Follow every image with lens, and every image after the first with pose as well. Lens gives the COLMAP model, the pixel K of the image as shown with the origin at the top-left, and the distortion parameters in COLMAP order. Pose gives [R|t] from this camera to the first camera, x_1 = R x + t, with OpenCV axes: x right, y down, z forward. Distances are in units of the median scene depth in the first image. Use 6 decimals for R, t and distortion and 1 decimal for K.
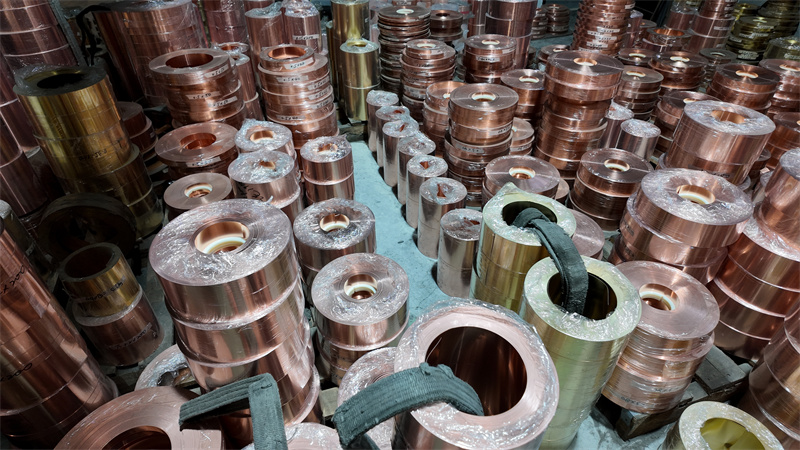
lens RADIAL K [[467.3, 0, 399.8], [0, 467.3, 228.0], [0, 0, 1]] dist [0.041063, -0.039702]
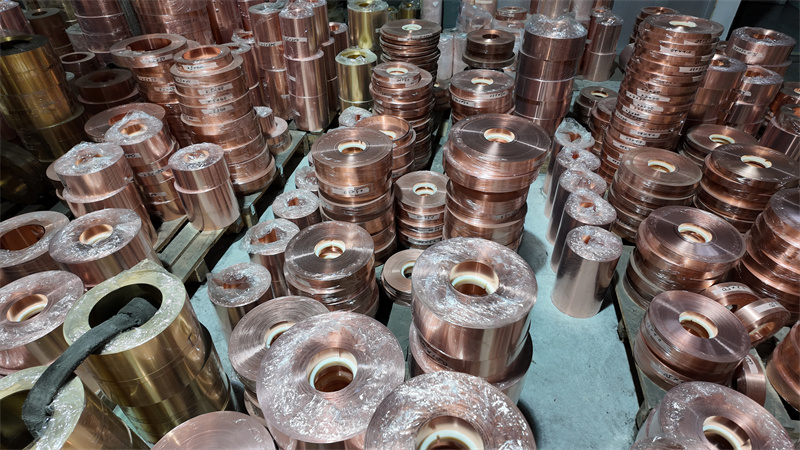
lens RADIAL K [[467.3, 0, 400.6], [0, 467.3, 225.8], [0, 0, 1]] dist [0.041063, -0.039702]
pose [[0.864358, 0.315475, -0.391613, 0.655583], [-0.306604, 0.947866, 0.086853, -0.261395], [0.398597, 0.044998, 0.916022, 0.300646]]
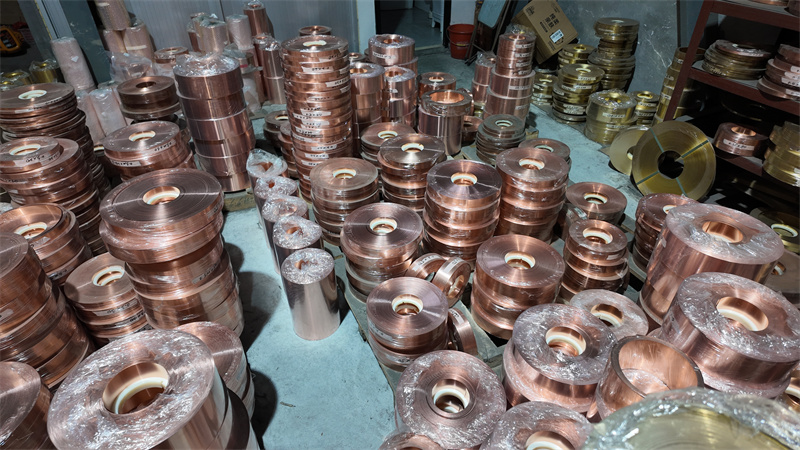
lens RADIAL K [[467.3, 0, 402.1], [0, 467.3, 230.5], [0, 0, 1]] dist [0.041063, -0.039702]
pose [[0.997090, -0.044695, 0.061759, 0.759023], [0.045862, 0.998793, -0.017607, -0.307309], [-0.060897, 0.020388, 0.997936, 0.355907]]
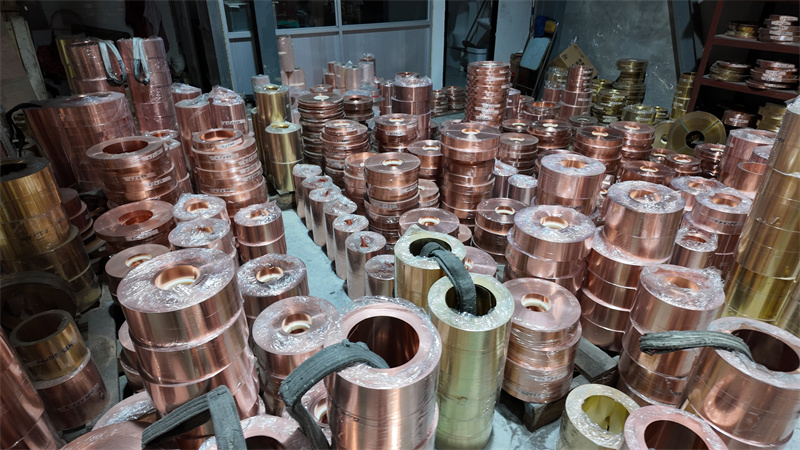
lens RADIAL K [[467.3, 0, 400.6], [0, 467.3, 229.6], [0, 0, 1]] dist [0.041063, -0.039702]
pose [[0.986082, -0.080420, 0.145515, 0.013853], [0.101493, 0.984397, -0.143738, 0.065717], [-0.131685, 0.156507, 0.978859, -0.149837]]
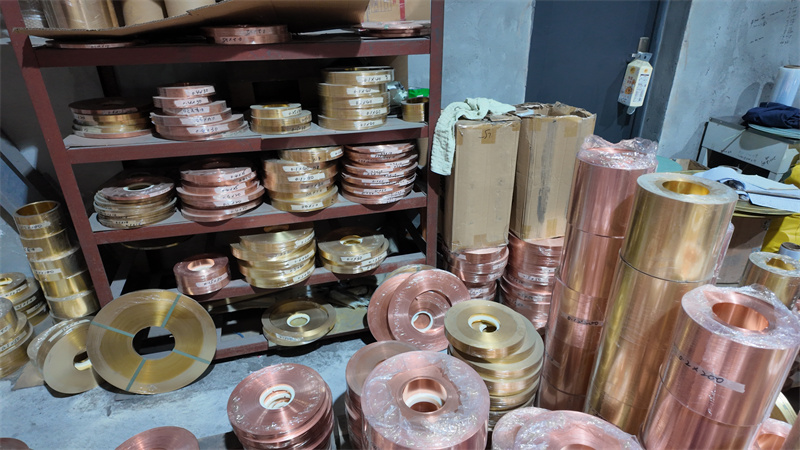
lens RADIAL K [[467.3, 0, 401.5], [0, 467.3, 223.0], [0, 0, 1]] dist [0.041063, -0.039702]
pose [[0.079567, -0.410480, 0.908392, 0.843300], [0.602937, 0.745504, 0.284063, -0.629175], [-0.793811, 0.525101, 0.306811, 0.773659]]
